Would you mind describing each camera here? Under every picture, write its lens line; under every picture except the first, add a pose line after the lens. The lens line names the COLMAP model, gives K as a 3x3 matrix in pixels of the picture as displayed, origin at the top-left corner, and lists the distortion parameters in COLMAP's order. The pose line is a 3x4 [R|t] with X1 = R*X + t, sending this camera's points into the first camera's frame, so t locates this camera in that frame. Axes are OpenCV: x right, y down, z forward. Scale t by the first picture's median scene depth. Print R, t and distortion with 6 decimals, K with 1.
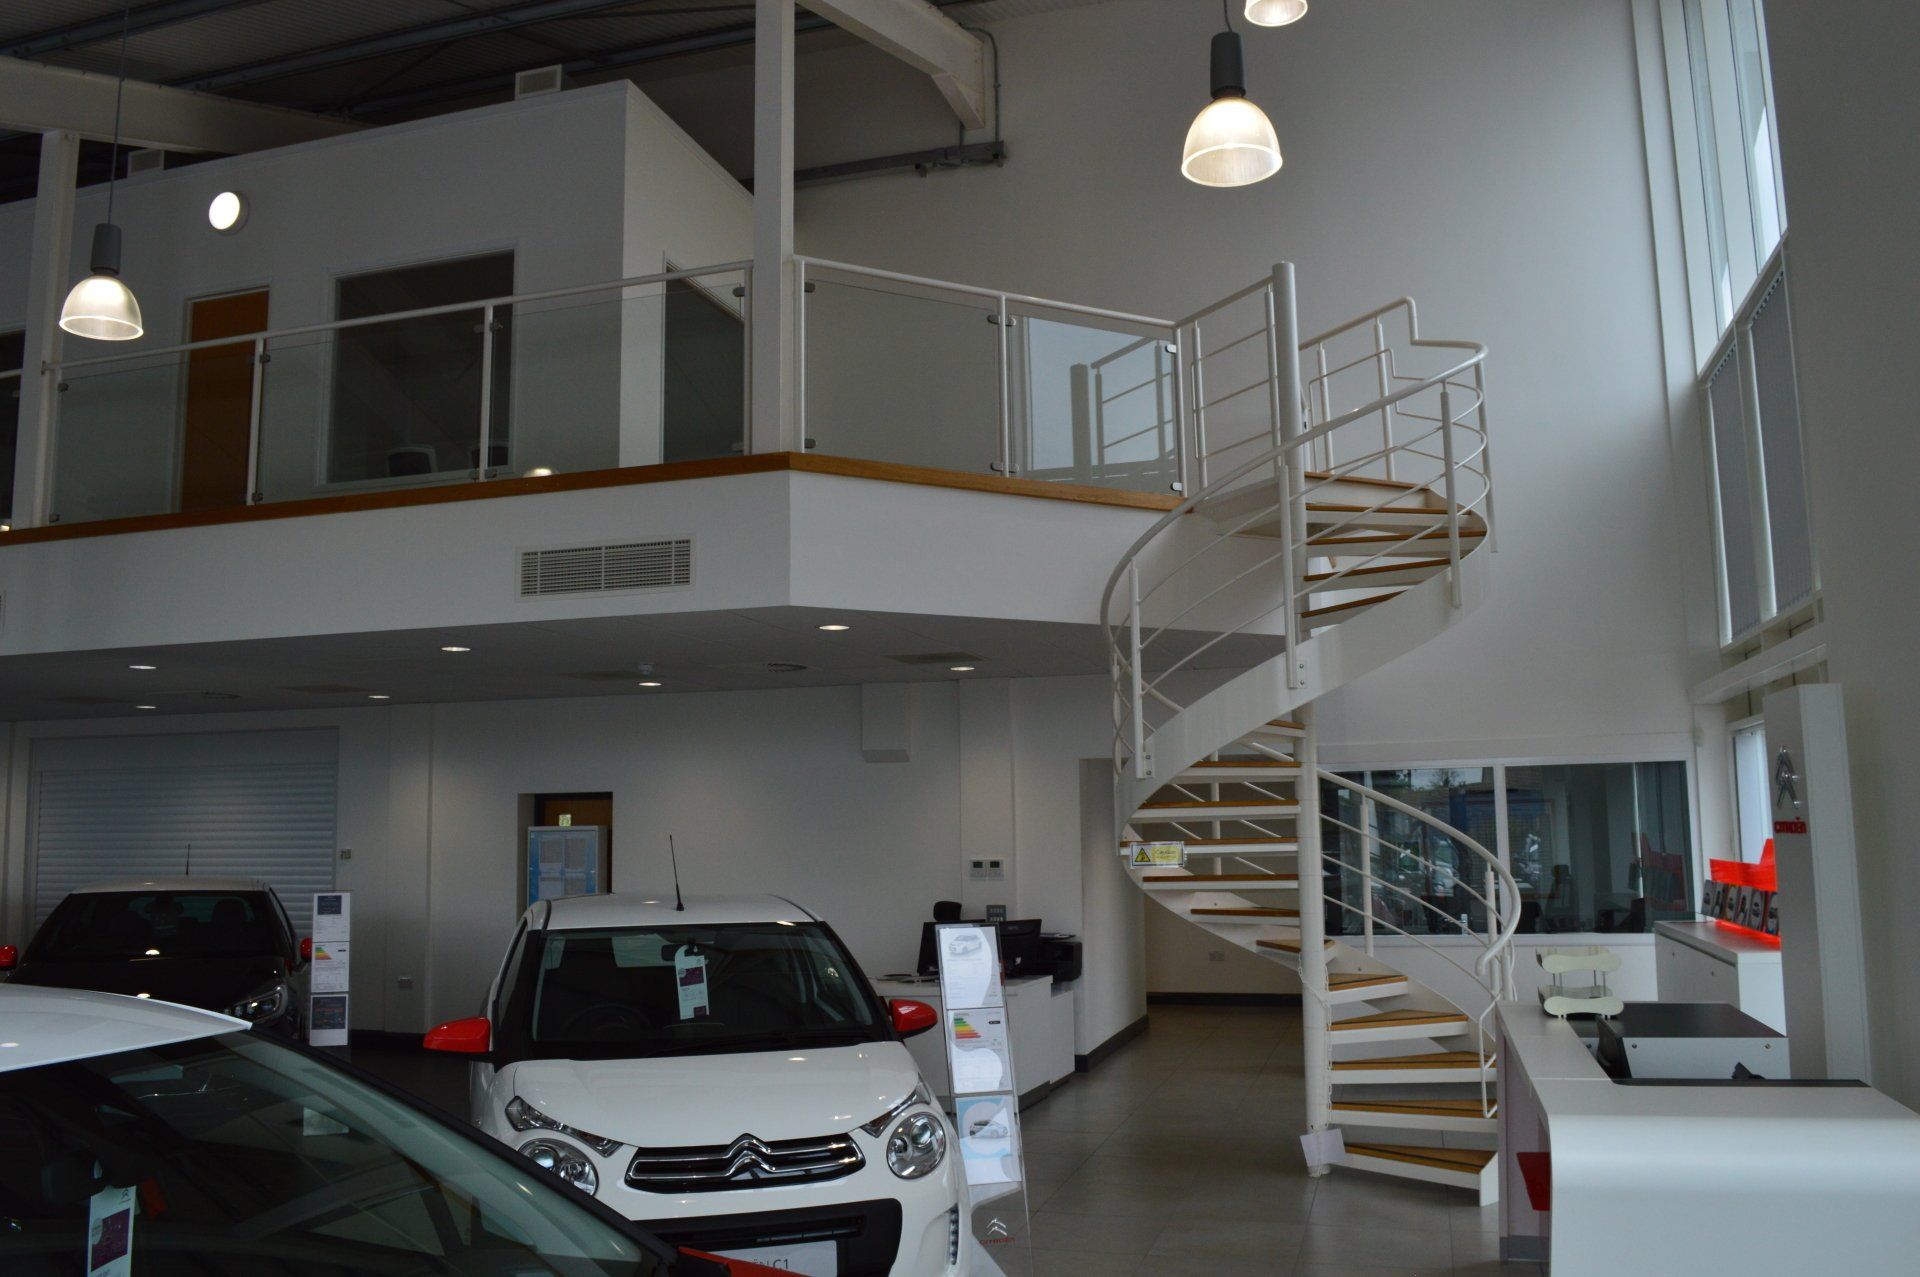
lens RADIAL K [[1542.6, 0, 950.5], [0, 1542.6, 647.3], [0, 0, 1]] dist [-0.089185, 0.025138]
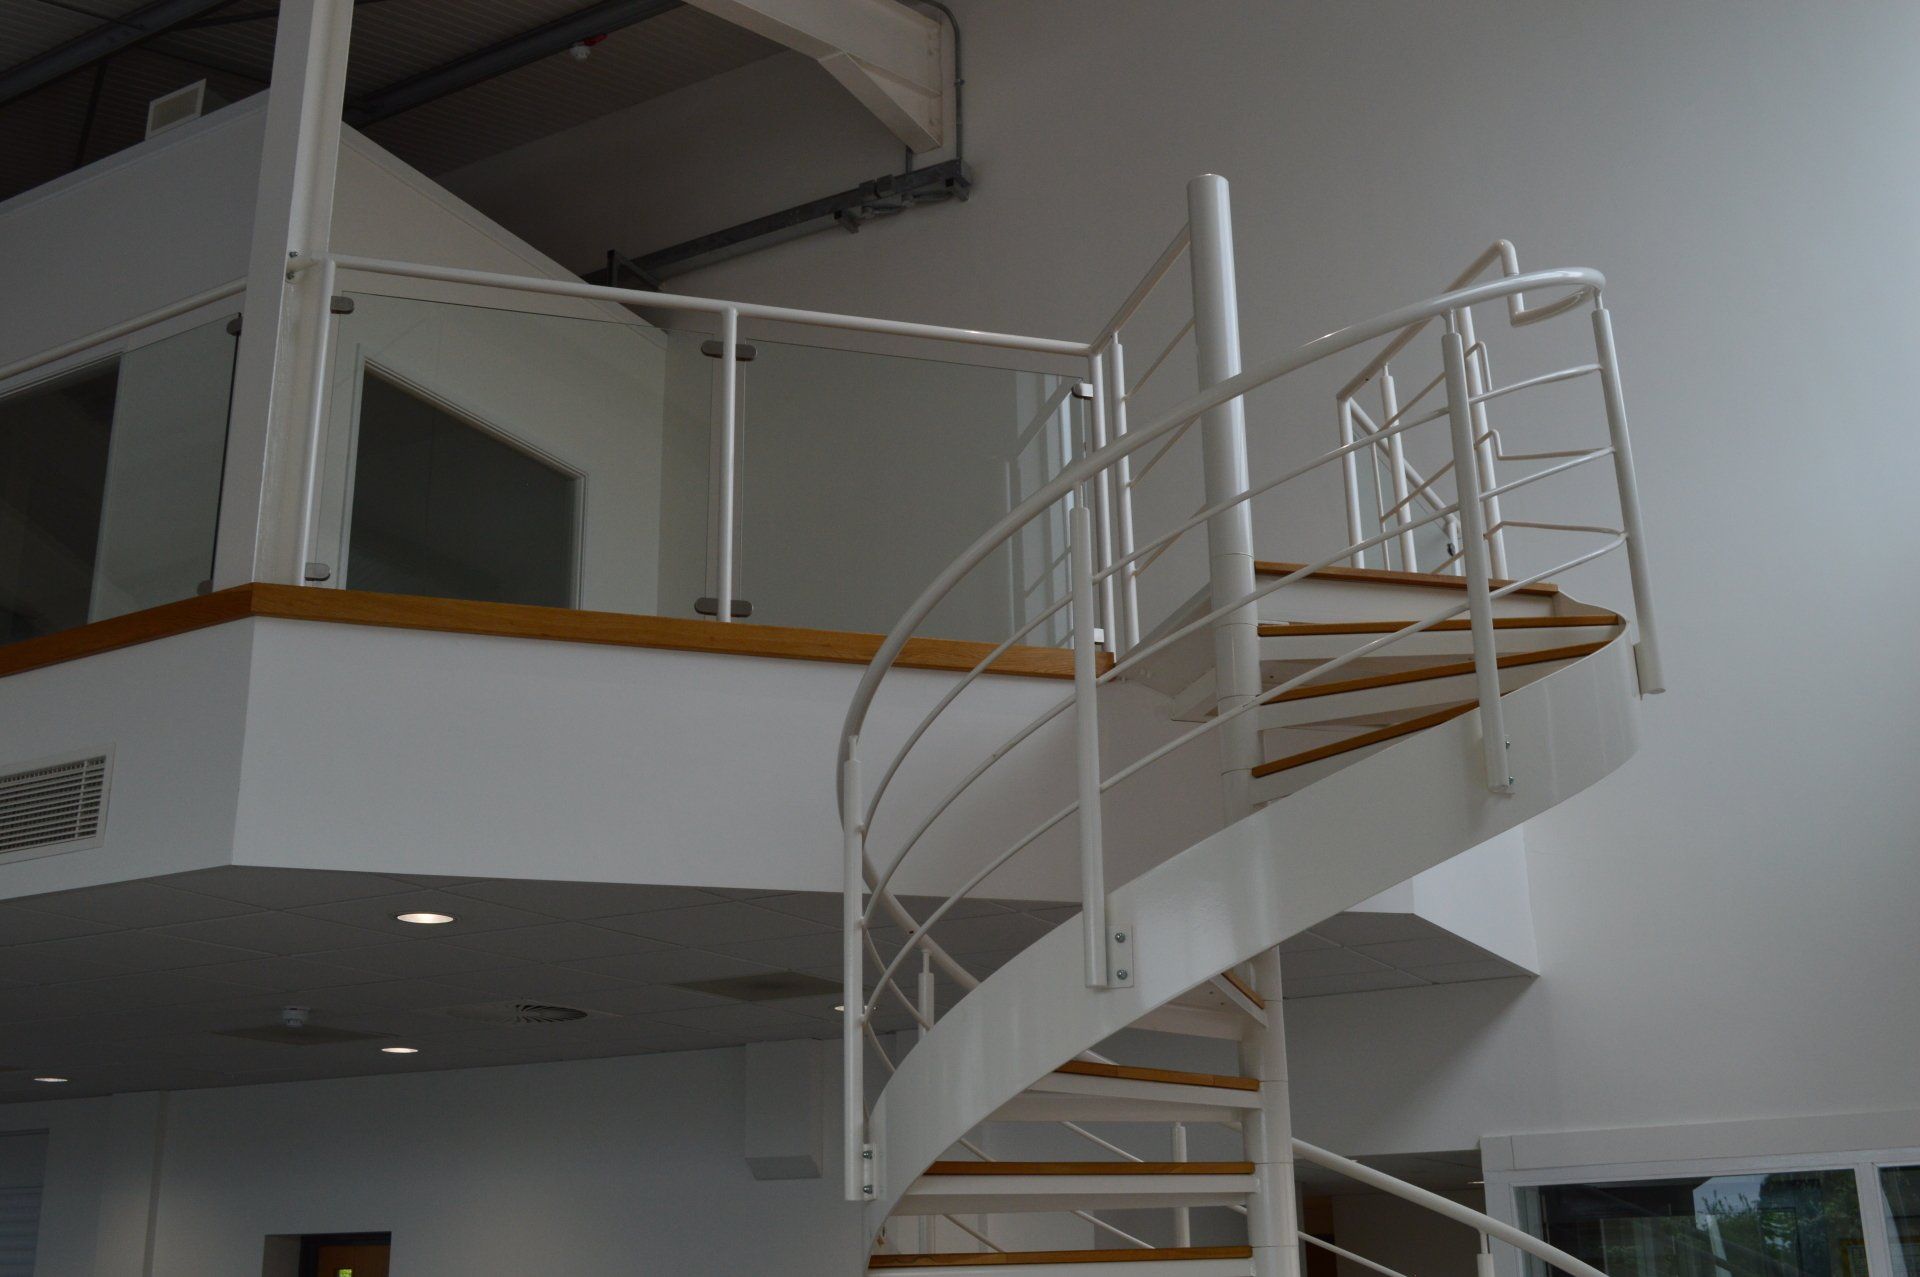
lens RADIAL K [[1987.1, 0, 965.1], [0, 1987.1, 629.9], [0, 0, 1]] dist [-0.058883, 0.000000]
pose [[0.979108, -0.065924, -0.192358, 0.239683], [0.026245, 0.979044, -0.201949, 0.031710], [0.201640, 0.192682, 0.960320, 0.336804]]
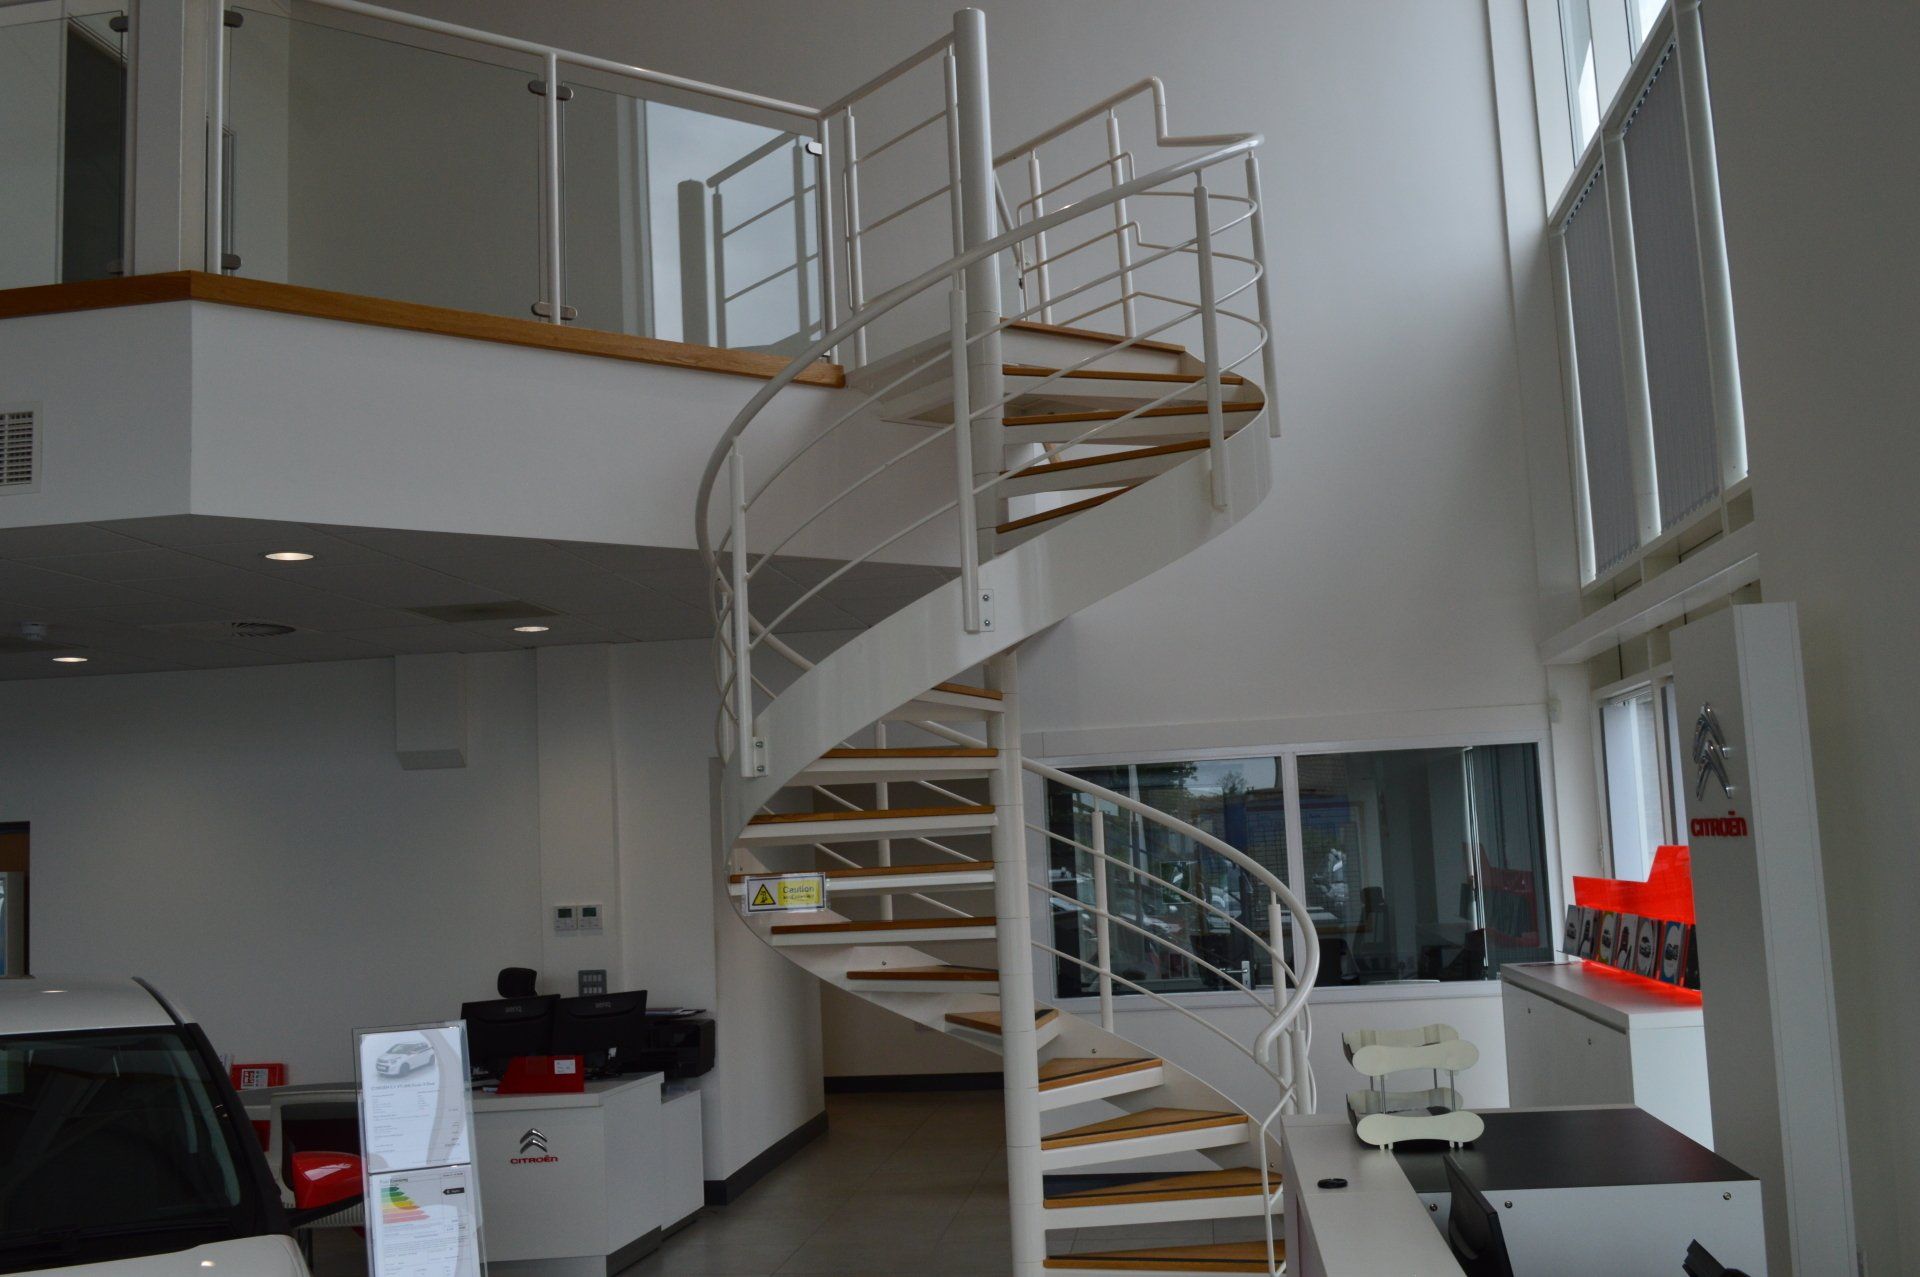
lens RADIAL K [[1893.7, 0, 952.4], [0, 1893.7, 642.5], [0, 0, 1]] dist [-0.067246, 0.000000]
pose [[0.986238, -0.011785, 0.164911, 0.065560], [0.011077, 0.999925, 0.005209, 0.021334], [-0.164960, -0.003311, 0.986295, 0.169804]]
